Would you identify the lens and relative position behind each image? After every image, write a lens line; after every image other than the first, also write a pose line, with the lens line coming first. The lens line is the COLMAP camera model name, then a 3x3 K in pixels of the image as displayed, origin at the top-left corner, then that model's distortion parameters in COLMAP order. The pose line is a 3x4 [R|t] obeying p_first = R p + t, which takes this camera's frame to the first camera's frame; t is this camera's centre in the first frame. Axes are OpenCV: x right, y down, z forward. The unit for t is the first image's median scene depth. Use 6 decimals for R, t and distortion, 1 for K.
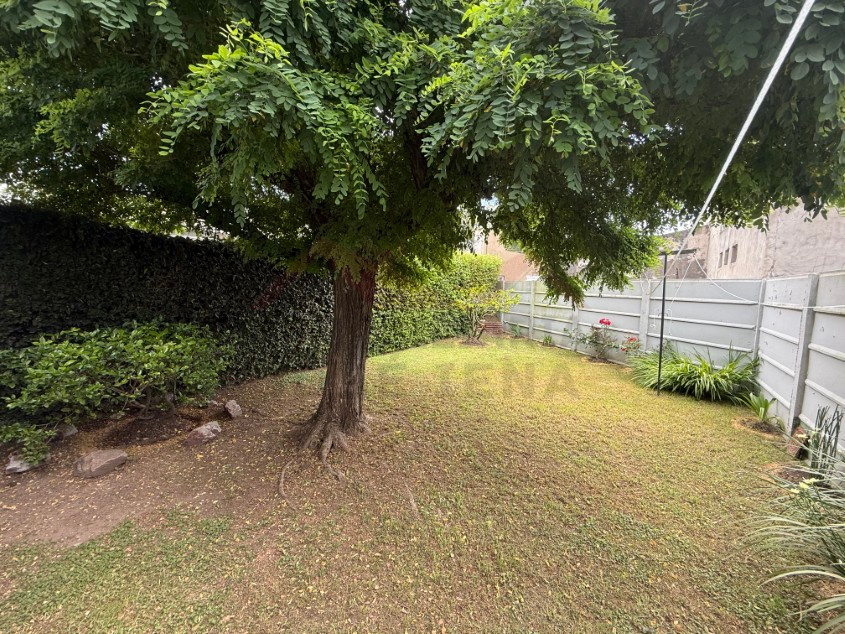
lens RADIAL K [[341.2, 0, 426.0], [0, 341.2, 318.5], [0, 0, 1]] dist [0.005806, 0.000514]
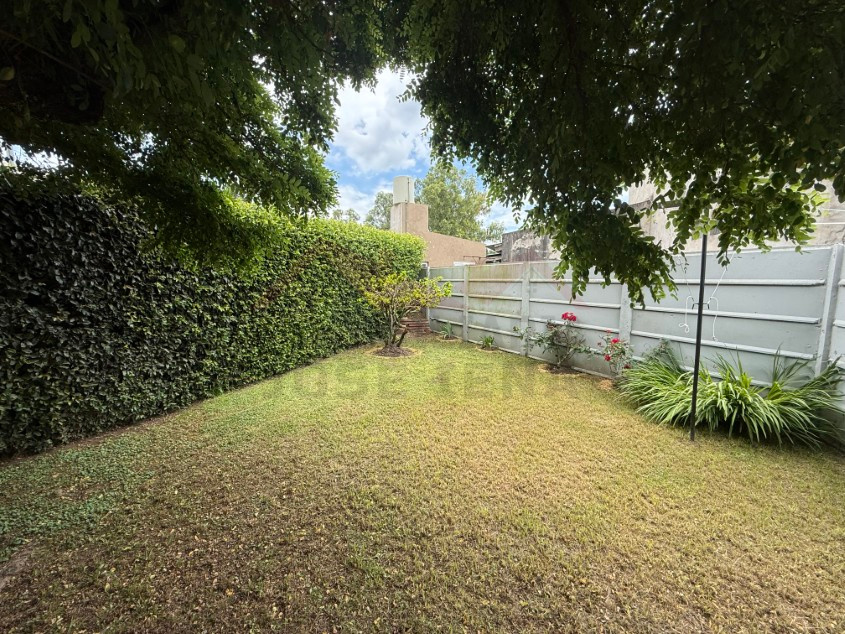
lens RADIAL K [[341.2, 0, 424.0], [0, 341.2, 317.2], [0, 0, 1]] dist [0.005806, 0.000514]
pose [[0.975325, -0.044621, 0.216218, 0.059793], [0.041146, 0.998942, 0.020547, -0.015648], [-0.216906, -0.011144, 0.976129, 0.330491]]
